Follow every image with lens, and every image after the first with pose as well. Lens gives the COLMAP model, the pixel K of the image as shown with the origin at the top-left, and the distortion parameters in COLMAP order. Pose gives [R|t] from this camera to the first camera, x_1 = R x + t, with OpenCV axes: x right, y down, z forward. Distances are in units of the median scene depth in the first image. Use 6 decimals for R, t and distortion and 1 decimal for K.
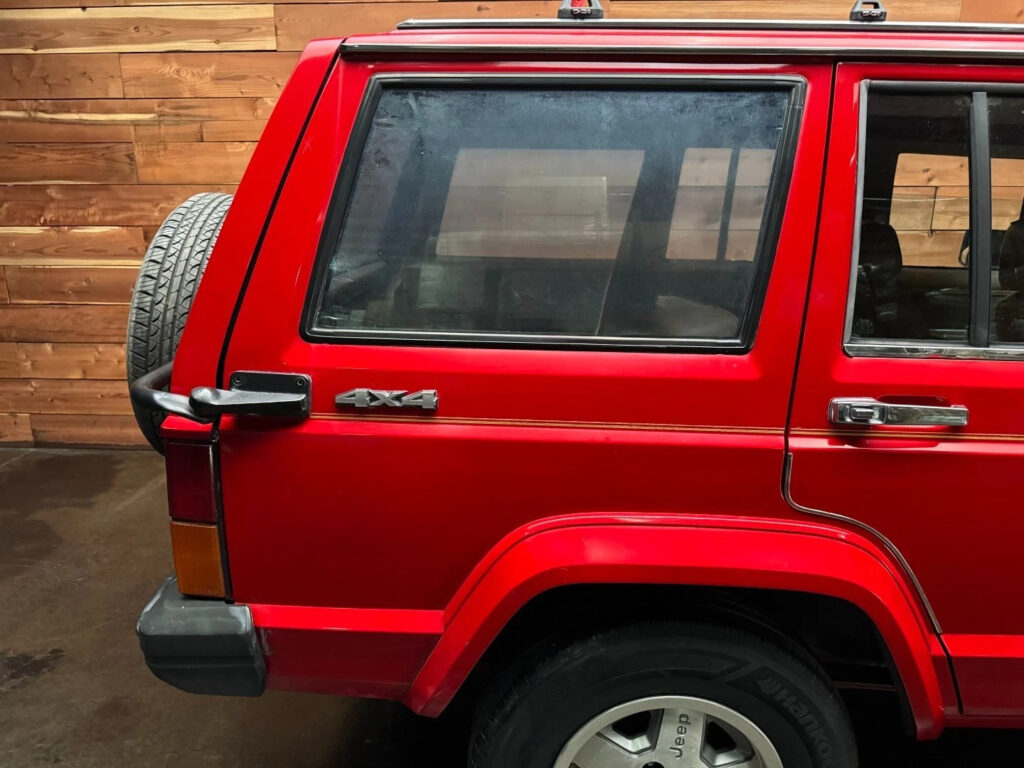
lens RADIAL K [[736.1, 0, 515.5], [0, 736.1, 381.7], [0, 0, 1]] dist [0.012329, -0.019089]
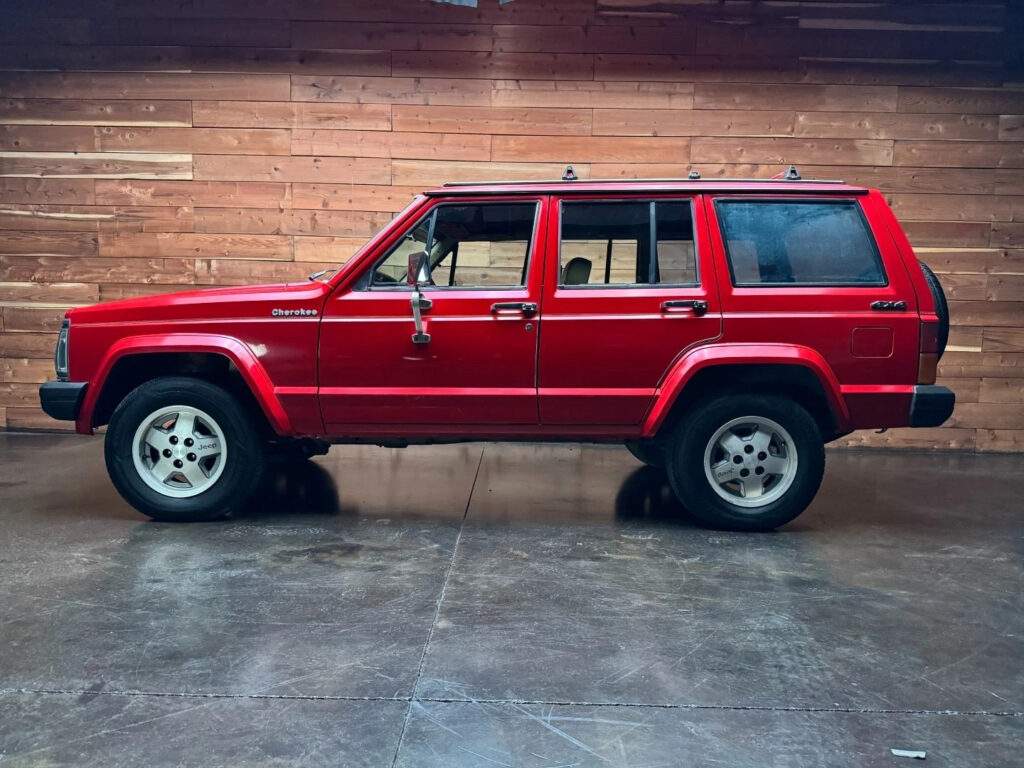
lens RADIAL K [[736.1, 0, 505.8], [0, 736.1, 388.4], [0, 0, 1]] dist [0.012329, -0.019089]
pose [[0.998741, 0.015641, 0.047658, 0.822372], [-0.006799, 0.983584, -0.180324, 0.817928], [-0.049696, 0.179773, 0.982452, -1.550558]]
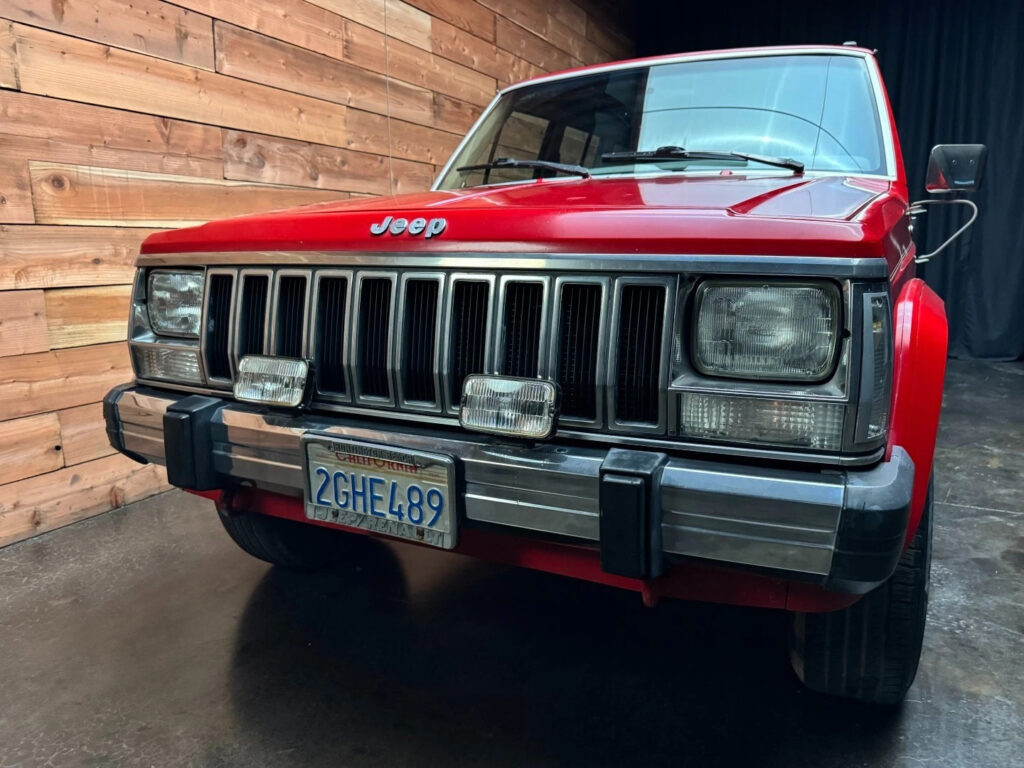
lens RADIAL K [[736.1, 0, 521.6], [0, 736.1, 387.1], [0, 0, 1]] dist [0.012329, -0.019089]
pose [[0.389325, -0.177659, 0.903805, -1.508979], [0.246981, 0.965426, 0.083382, 0.088029], [-0.887370, 0.190760, 0.419743, 1.114888]]
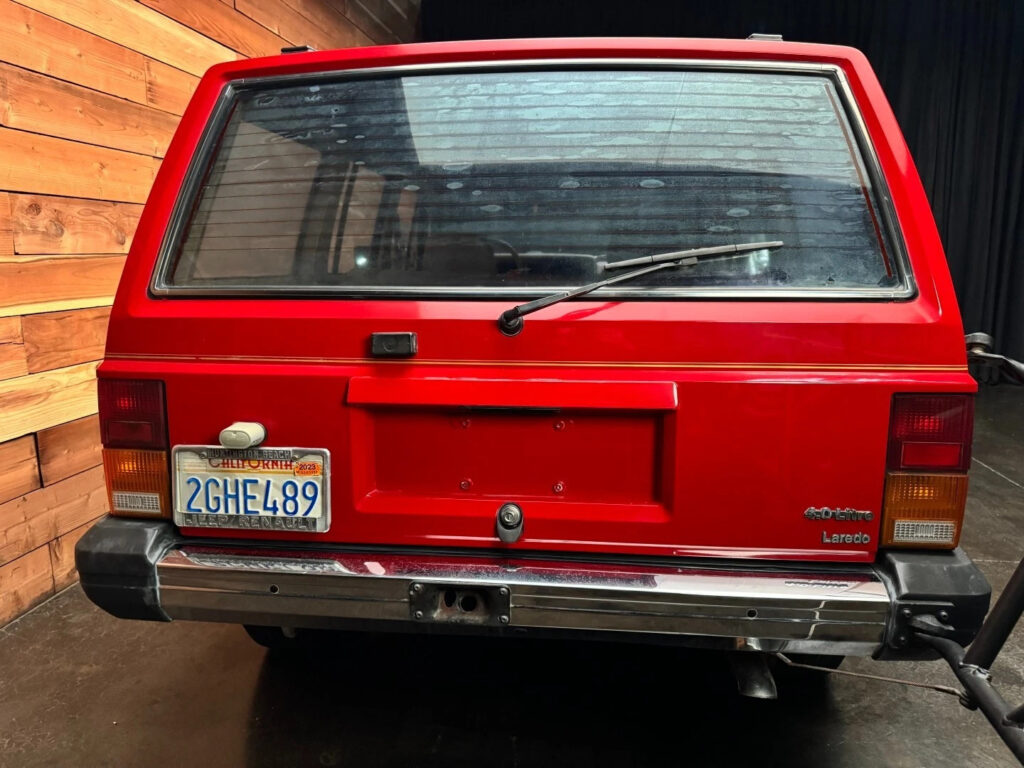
lens RADIAL K [[736.1, 0, 515.0], [0, 736.1, 381.9], [0, 0, 1]] dist [0.012329, -0.019089]
pose [[0.078750, -0.177848, 0.980902, -1.466710], [0.265503, 0.952161, 0.151321, -0.215209], [-0.960888, 0.248516, 0.122202, 1.416159]]
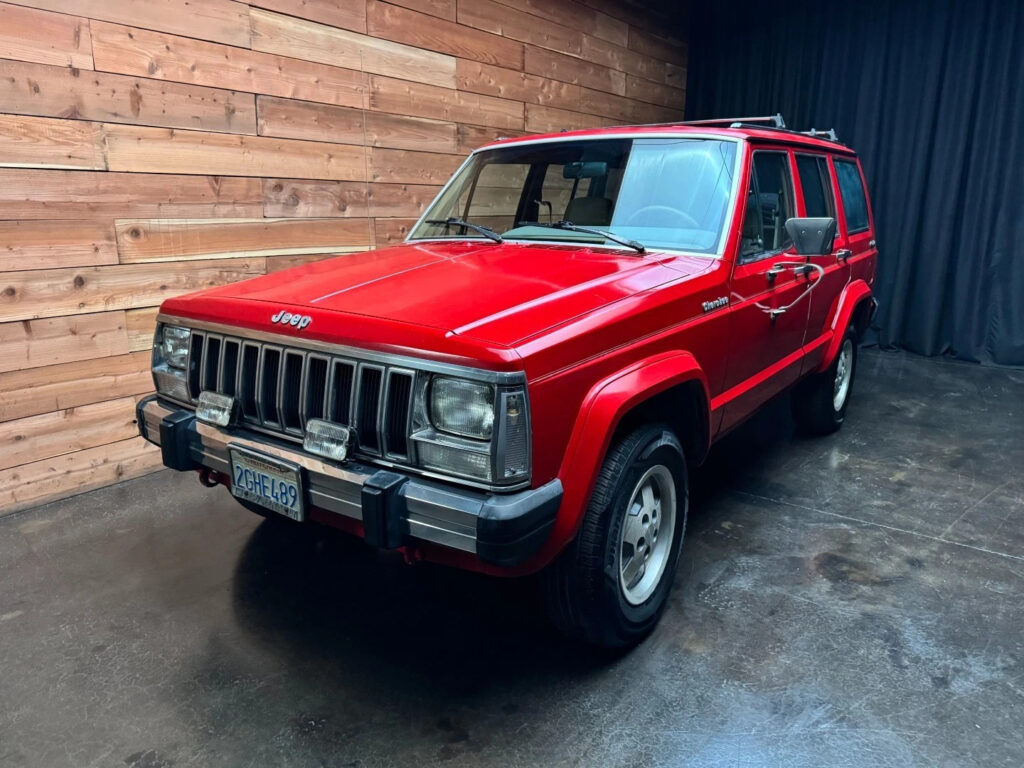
lens RADIAL K [[736.1, 0, 518.6], [0, 736.1, 388.6], [0, 0, 1]] dist [0.012329, -0.019089]
pose [[0.536977, -0.204796, 0.818361, -1.699222], [0.215155, 0.971251, 0.101881, 0.012083], [-0.815699, 0.121367, 0.565602, 0.342306]]
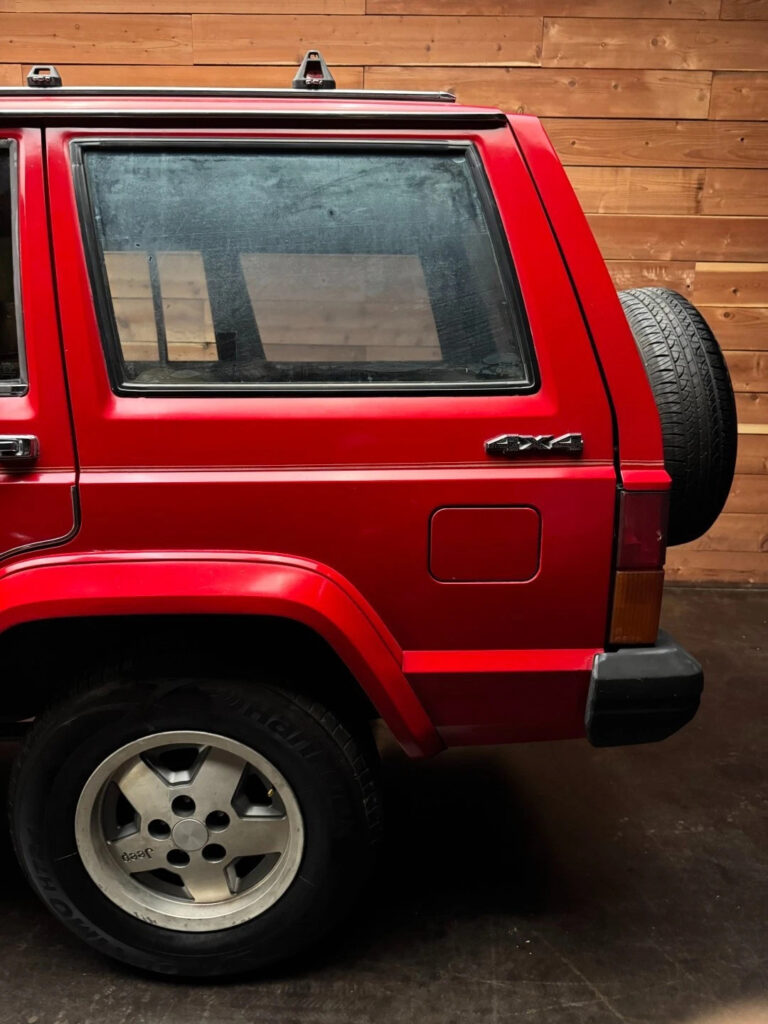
lens RADIAL K [[736.1, 0, 382.6], [0, 736.1, 512.1], [0, 0, 1]] dist [0.012329, -0.019089]
pose [[0.998595, 0.001971, 0.052961, 2.035928], [-0.000126, 0.999394, -0.034806, 0.175405], [-0.052998, 0.034751, 0.997990, -0.060737]]
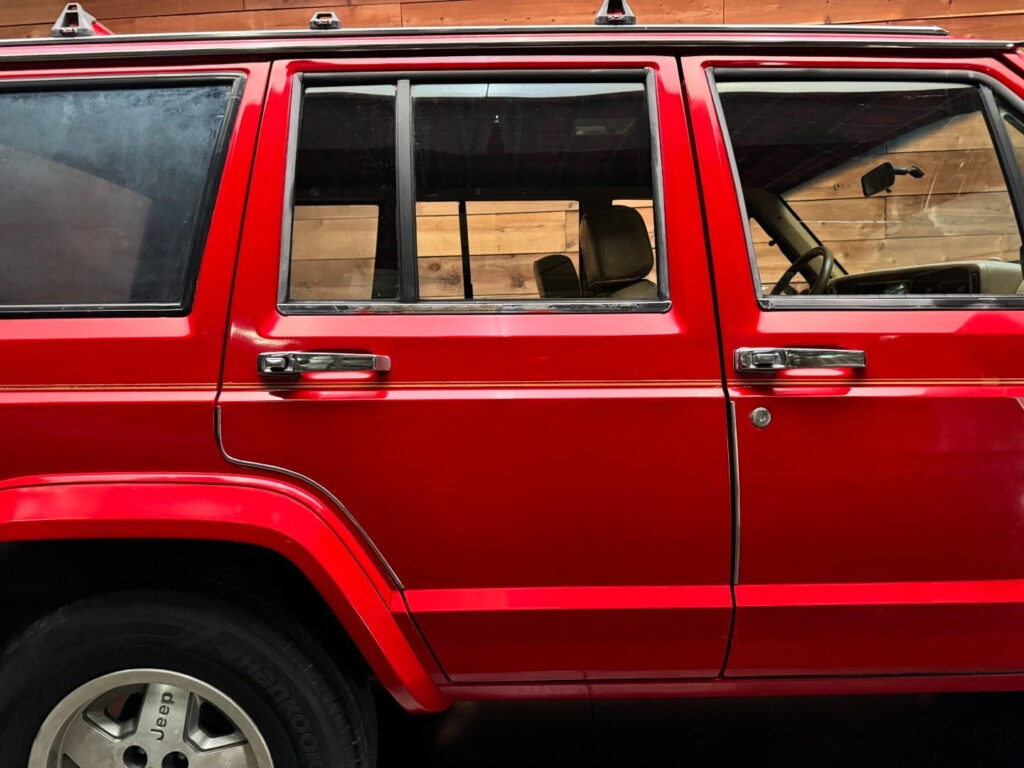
lens RADIAL K [[736.1, 0, 517.0], [0, 736.1, 379.9], [0, 0, 1]] dist [0.012329, -0.019089]
pose [[0.999326, -0.036326, 0.005315, 0.698293], [0.036711, 0.987239, -0.154957, 0.209829], [0.000381, 0.155047, 0.987907, -0.027691]]
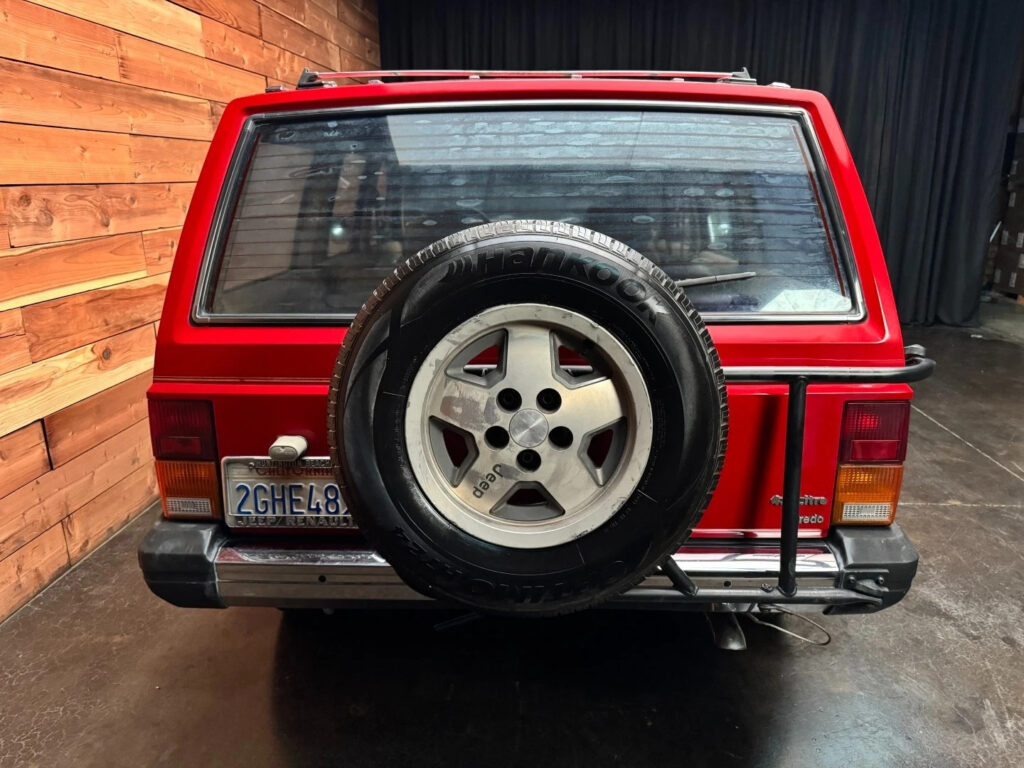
lens RADIAL K [[736.1, 0, 517.2], [0, 736.1, 379.9], [0, 0, 1]] dist [0.012329, -0.019089]
pose [[0.009215, -0.270373, 0.962712, -1.592500], [0.270833, 0.927443, 0.257875, -0.397050], [-0.962582, 0.258358, 0.081772, 1.453675]]
